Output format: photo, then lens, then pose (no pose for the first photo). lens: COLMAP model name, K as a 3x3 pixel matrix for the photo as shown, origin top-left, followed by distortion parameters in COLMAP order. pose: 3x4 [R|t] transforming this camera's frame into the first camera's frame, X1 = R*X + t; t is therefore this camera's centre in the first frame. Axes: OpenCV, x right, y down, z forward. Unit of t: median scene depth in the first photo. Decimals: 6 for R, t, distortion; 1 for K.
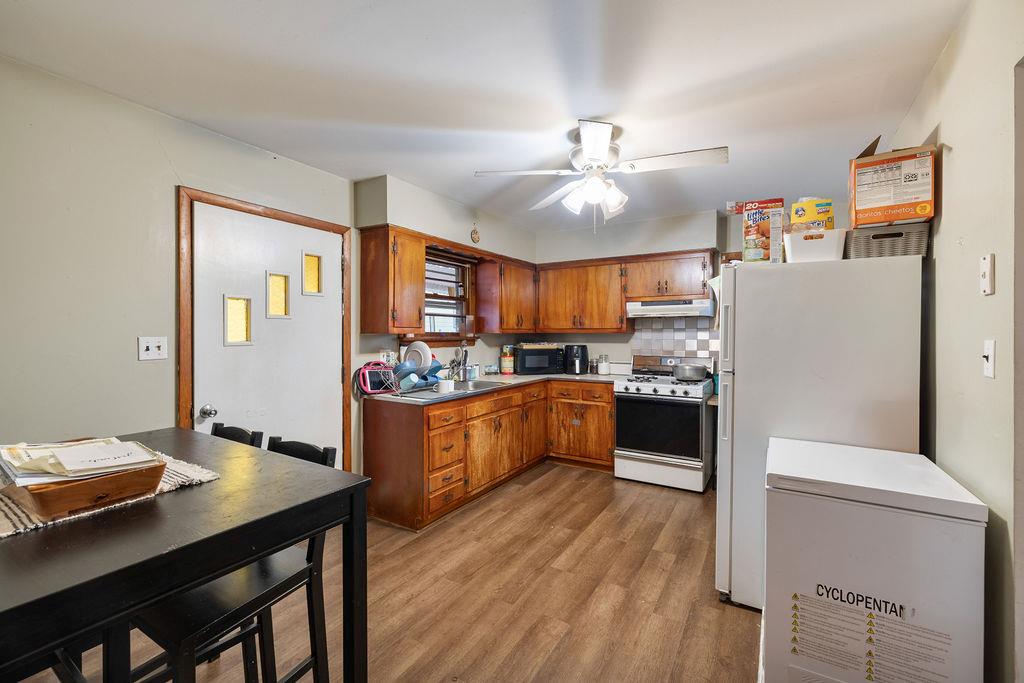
lens RADIAL K [[431.5, 0, 507.0], [0, 431.5, 337.5], [0, 0, 1]] dist [0.001819, -0.000728]
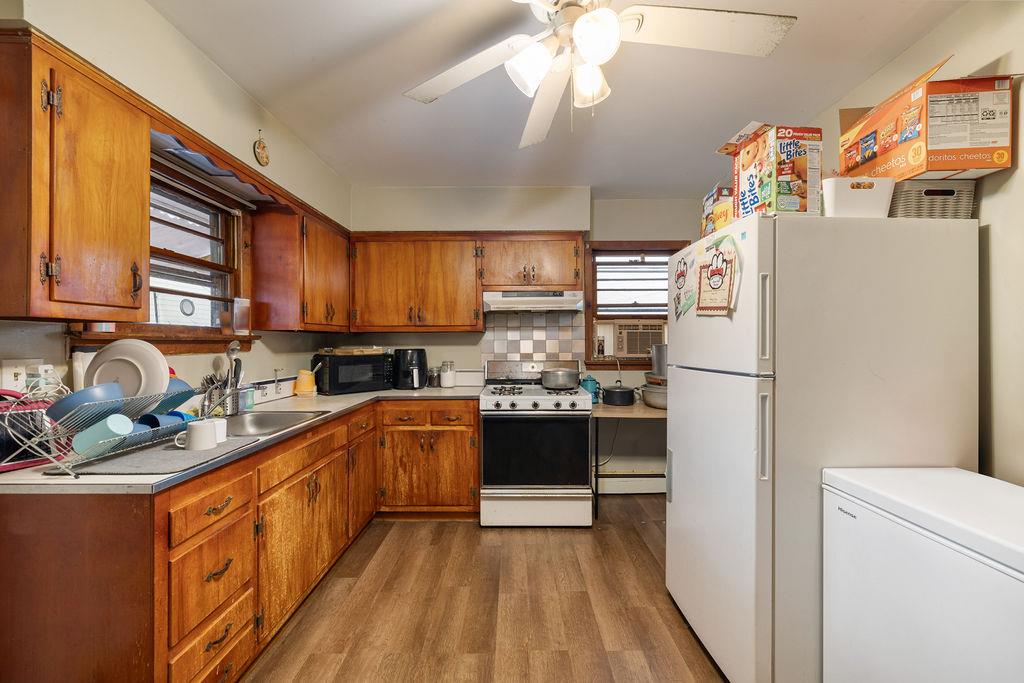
lens RADIAL K [[431.5, 0, 517.0], [0, 431.5, 341.7], [0, 0, 1]] dist [0.001819, -0.000728]
pose [[0.849885, -0.003788, 0.526955, -0.097741], [0.009177, 0.999929, -0.007612, 0.017801], [-0.526889, 0.011305, 0.849859, 0.398074]]
